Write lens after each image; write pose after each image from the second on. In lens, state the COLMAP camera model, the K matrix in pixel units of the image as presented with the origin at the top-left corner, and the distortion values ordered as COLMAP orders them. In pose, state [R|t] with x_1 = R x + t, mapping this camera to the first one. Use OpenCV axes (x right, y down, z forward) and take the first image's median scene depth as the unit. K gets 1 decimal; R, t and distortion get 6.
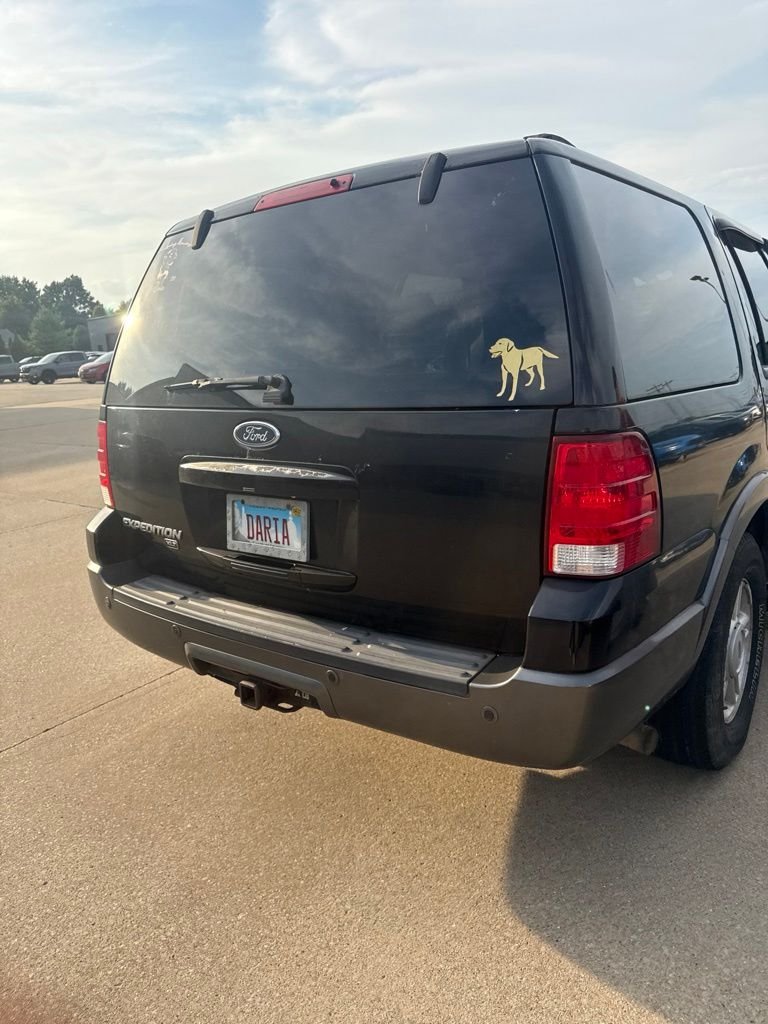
lens RADIAL K [[729.0, 0, 388.5], [0, 729.0, 517.0], [0, 0, 1]] dist [0.011542, -0.016599]
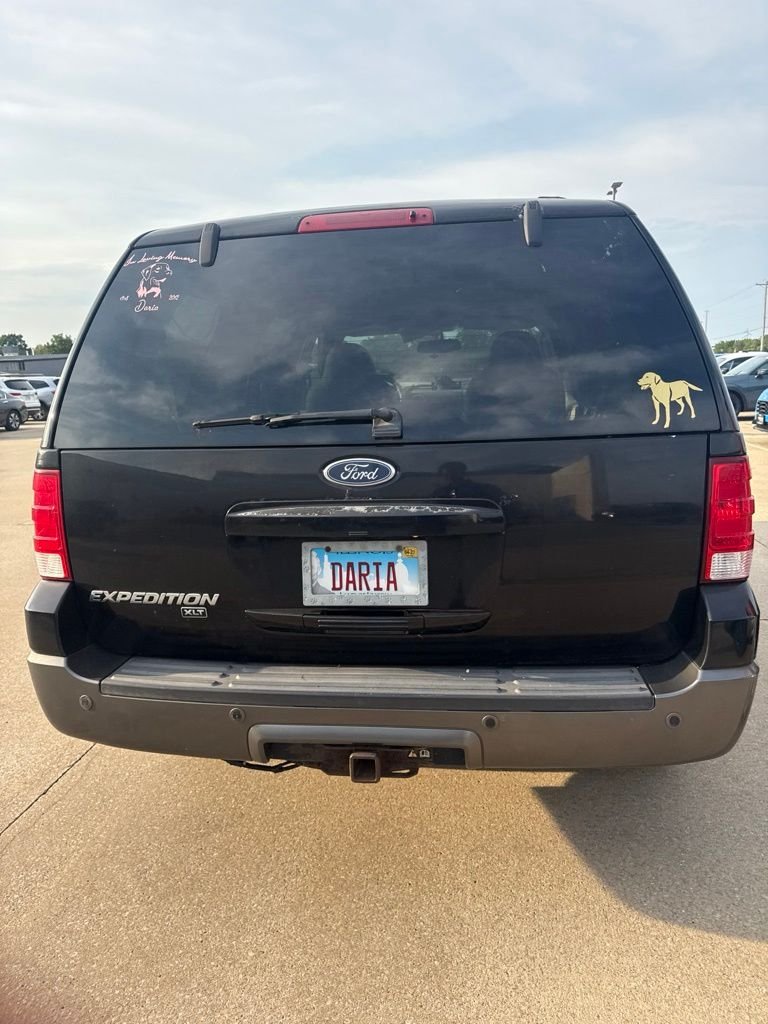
lens RADIAL K [[747.2, 0, 384.0], [0, 747.2, 500.0], [0, 0, 1]] dist [0.008248, -0.011499]
pose [[0.872545, -0.062731, 0.484490, -0.599160], [0.101687, 0.993321, -0.054520, -0.024718], [-0.477835, 0.096837, 0.873096, 0.171965]]
